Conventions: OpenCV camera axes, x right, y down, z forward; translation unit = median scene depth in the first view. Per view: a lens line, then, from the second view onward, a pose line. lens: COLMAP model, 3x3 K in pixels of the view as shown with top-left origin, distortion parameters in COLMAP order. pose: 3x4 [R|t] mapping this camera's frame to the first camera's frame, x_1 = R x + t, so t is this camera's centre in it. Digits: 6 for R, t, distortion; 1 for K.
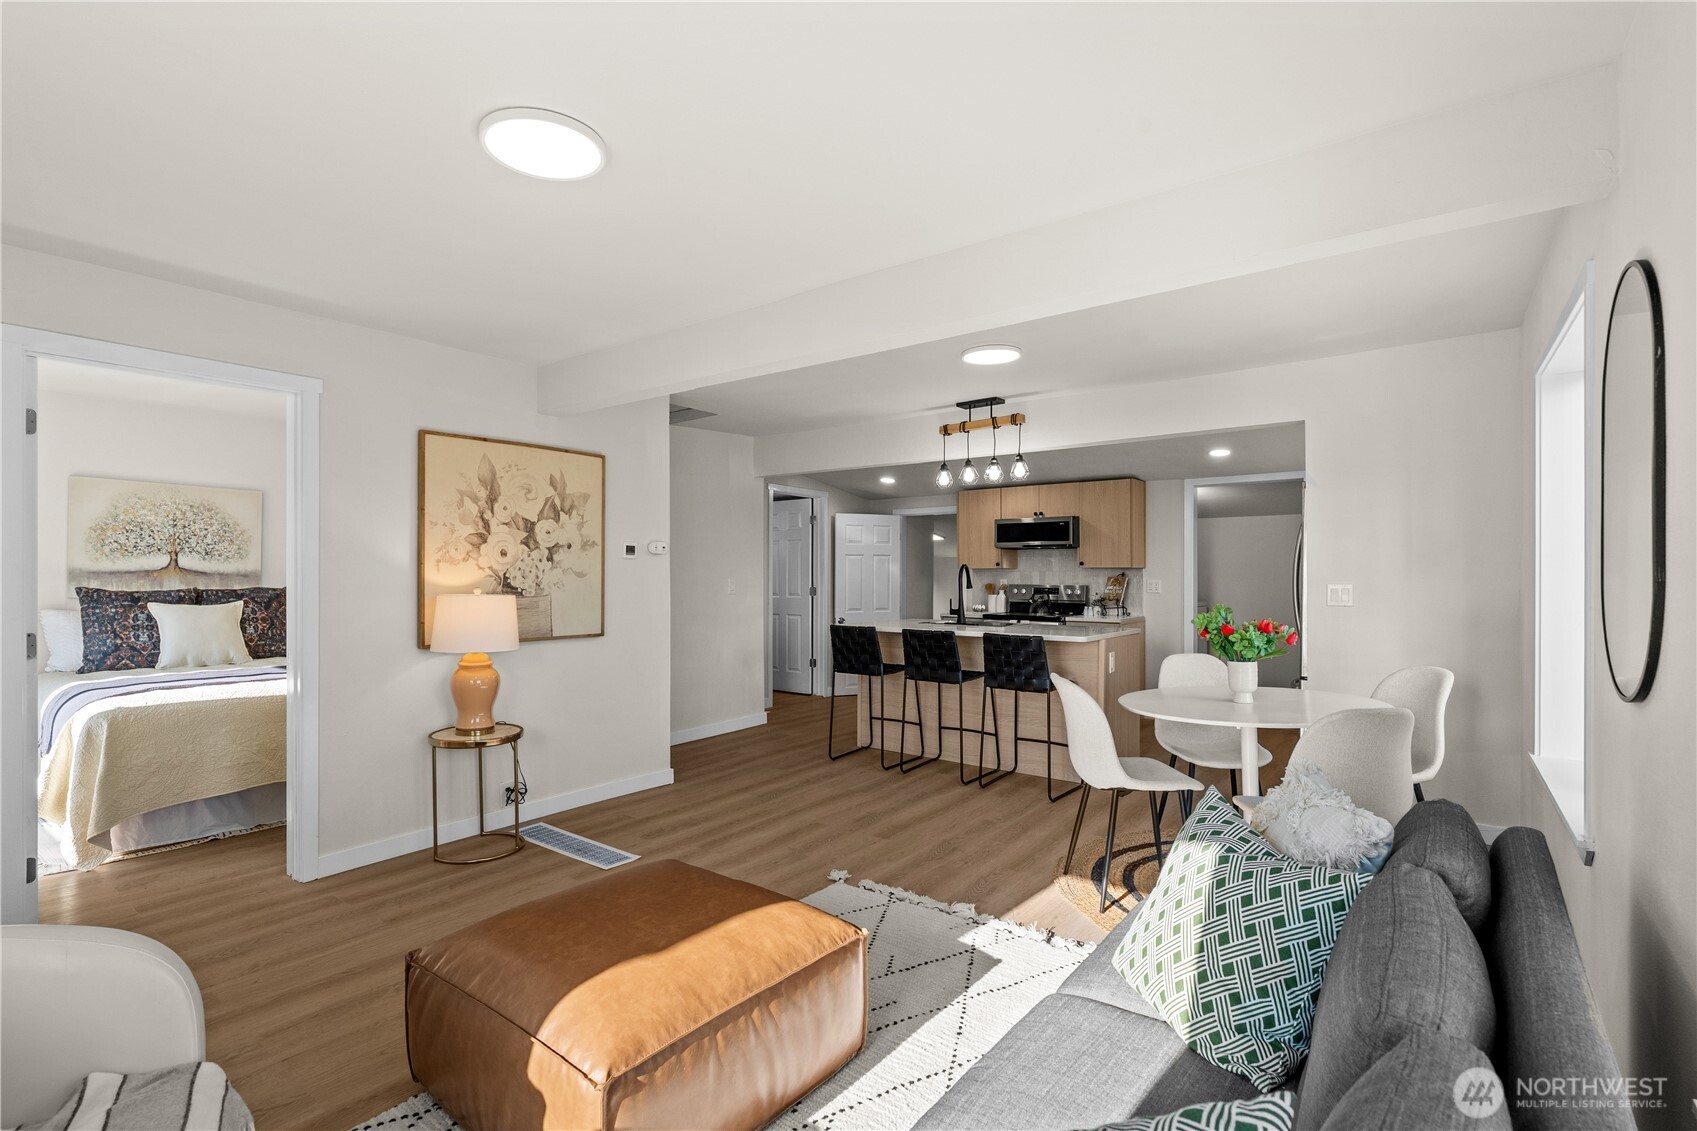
lens RADIAL K [[793.5, 0, 818.1], [0, 793.5, 573.8], [0, 0, 1]] dist [-0.001094, 0.000142]
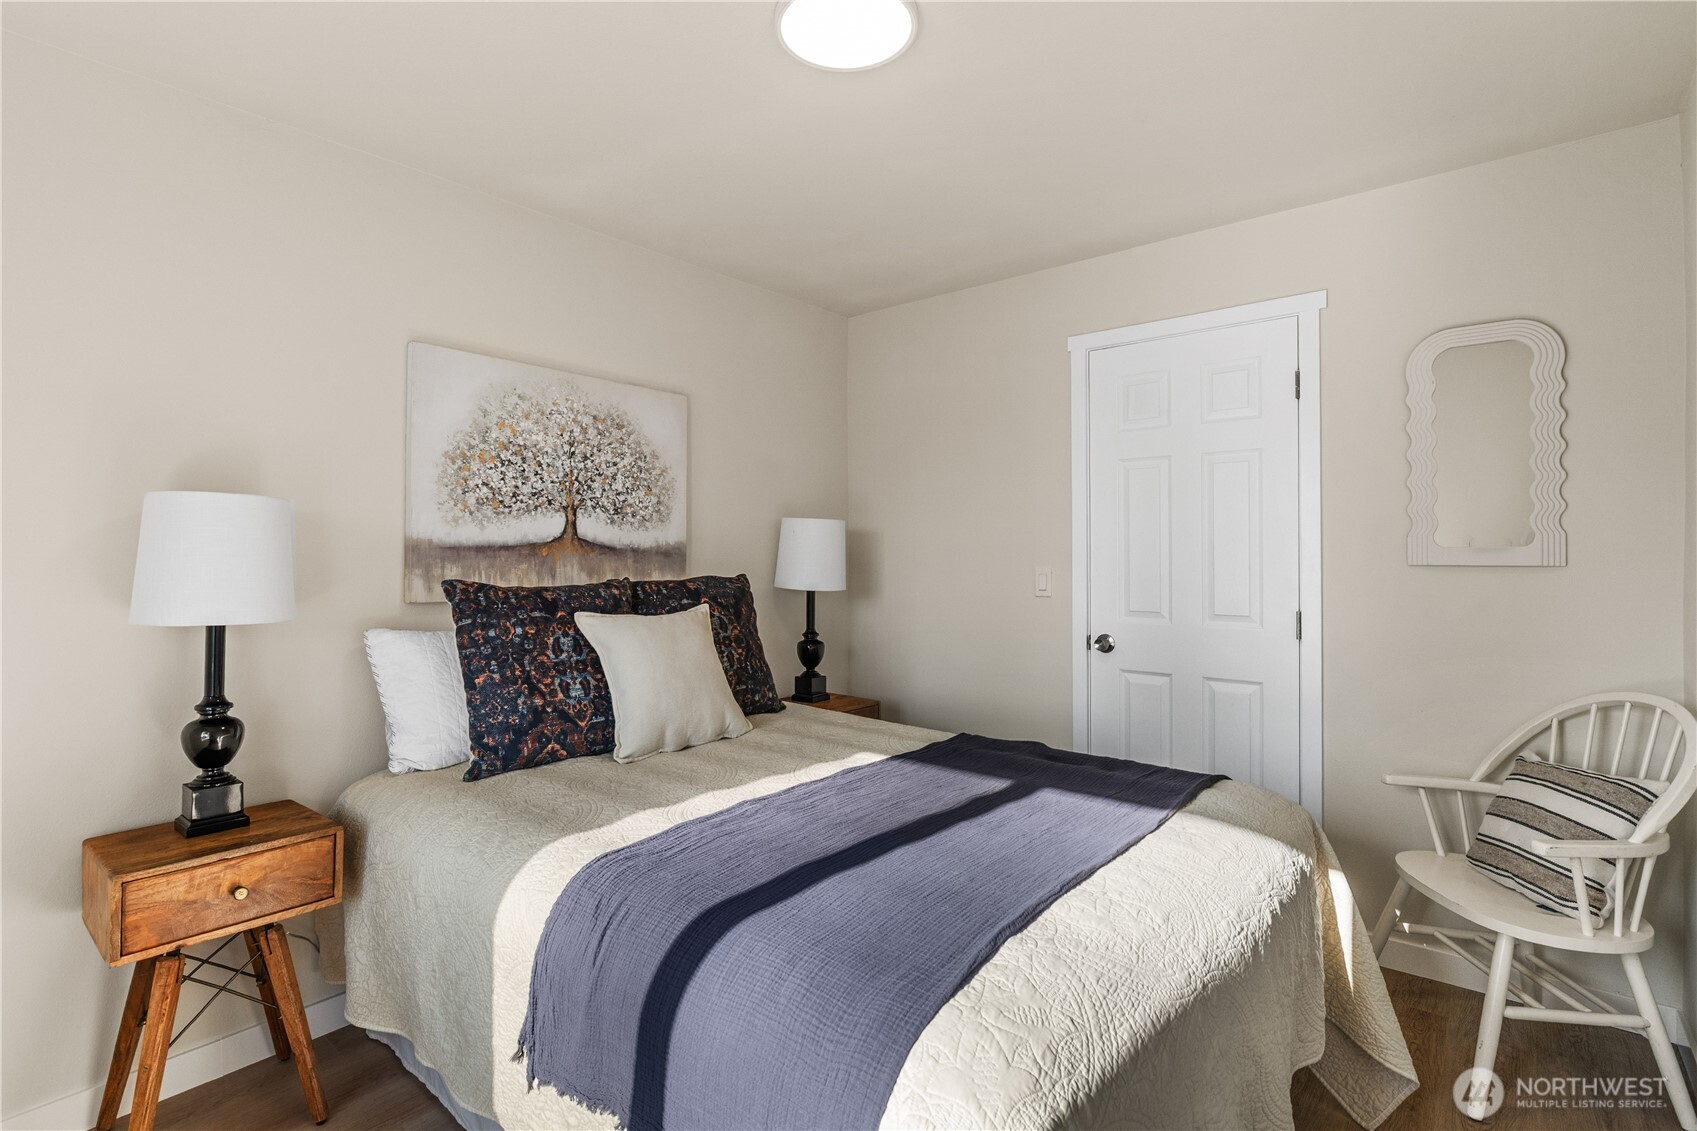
lens RADIAL K [[805.6, 0, 822.6], [0, 805.6, 546.6], [0, 0, 1]] dist [0.000149, 0.000329]
pose [[0.999334, -0.005809, -0.036037, -0.660146], [0.005559, 0.999960, -0.007048, 0.001969], [0.036076, 0.006843, 0.999326, 0.515873]]
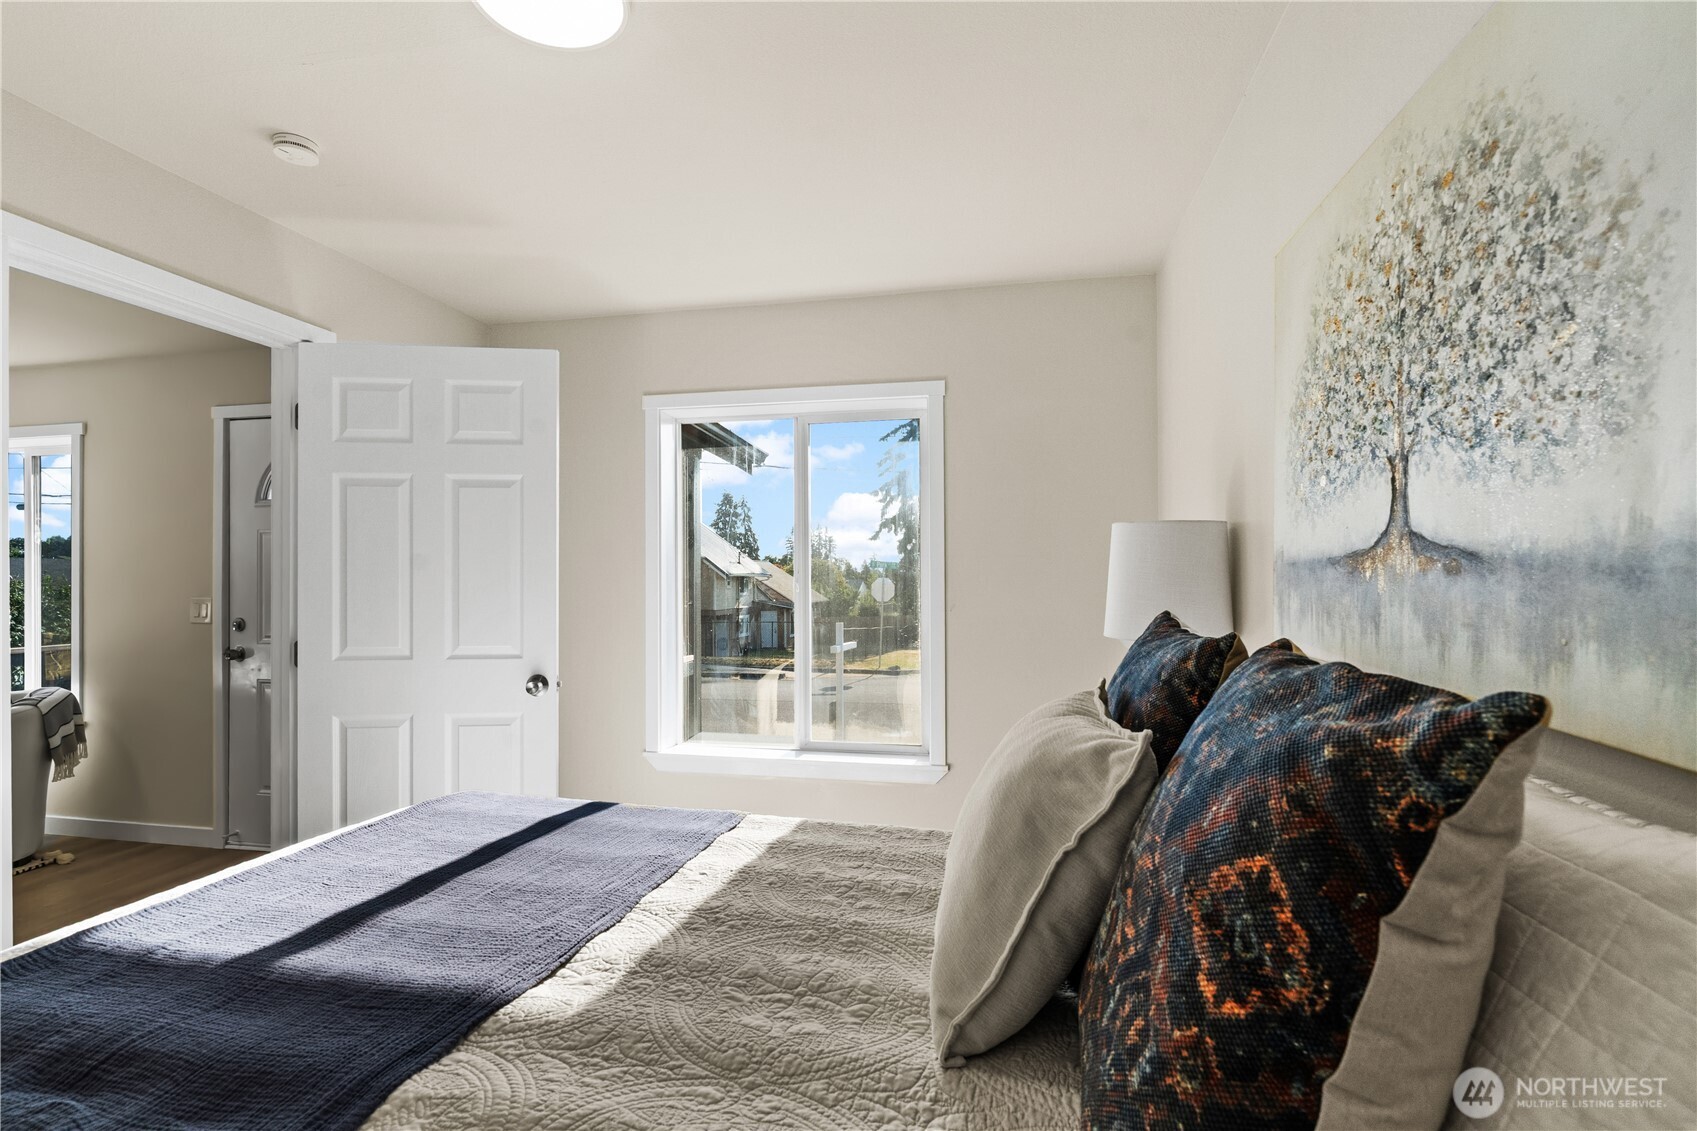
lens RADIAL K [[790.4, 0, 840.9], [0, 790.4, 568.7], [0, 0, 1]] dist [-0.002980, 0.000403]
pose [[-0.891627, -0.005305, -0.452739, -0.623222], [0.000141, 0.999928, -0.011996, 0.003455], [0.452770, -0.010760, -0.891562, 1.156027]]
